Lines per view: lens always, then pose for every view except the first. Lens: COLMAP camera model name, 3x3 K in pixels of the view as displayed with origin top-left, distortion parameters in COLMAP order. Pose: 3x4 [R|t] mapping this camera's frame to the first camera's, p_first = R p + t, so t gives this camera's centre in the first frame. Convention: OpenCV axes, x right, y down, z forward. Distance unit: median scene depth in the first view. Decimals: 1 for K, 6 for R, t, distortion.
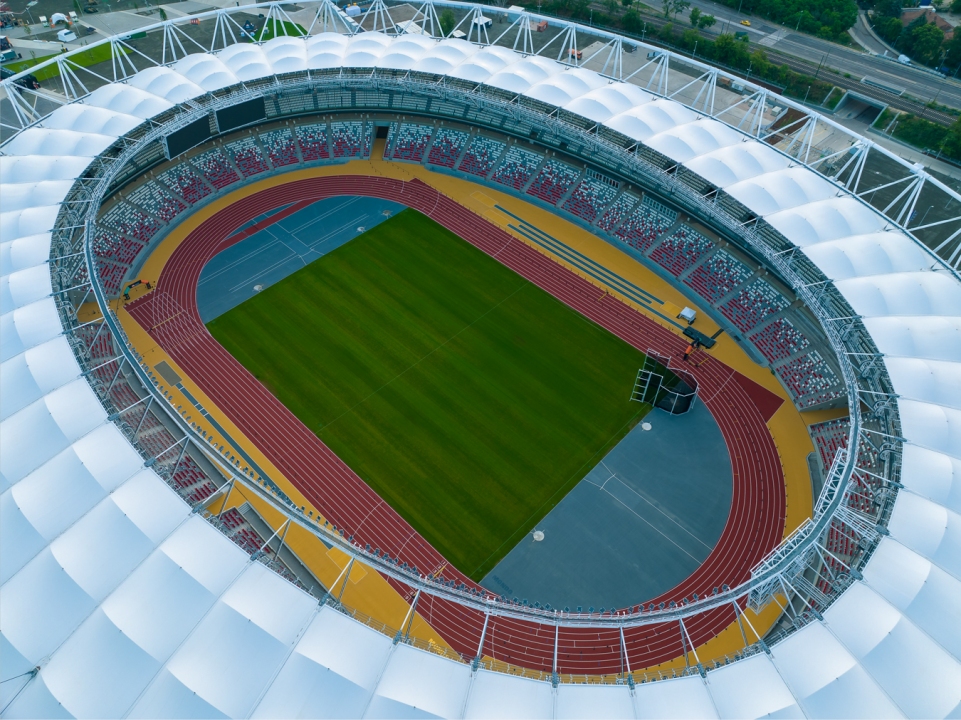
lens RADIAL K [[678.5, 0, 480.5], [0, 678.5, 360.0], [0, 0, 1]] dist [-0.035967, 0.002099]
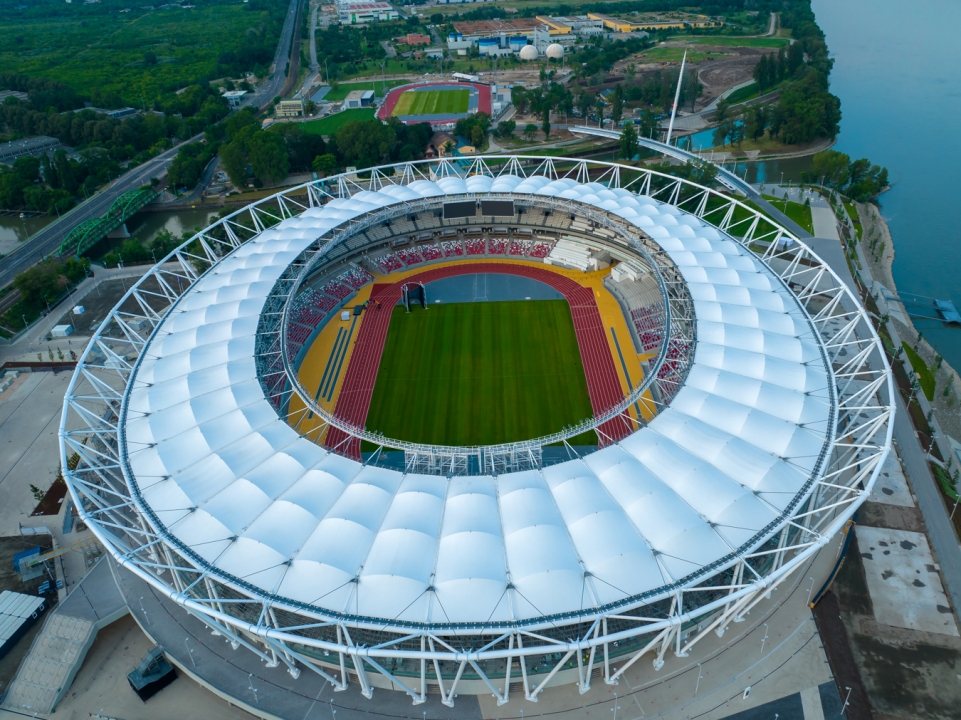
lens RADIAL K [[724.8, 0, 480.5], [0, 724.8, 360.0], [0, 0, 1]] dist [0.038819, -0.246418]
pose [[-0.694479, -0.354259, 0.626259, -1.064819], [0.561512, 0.277387, 0.779590, -1.254648], [-0.449892, 0.893061, 0.006282, 1.020231]]
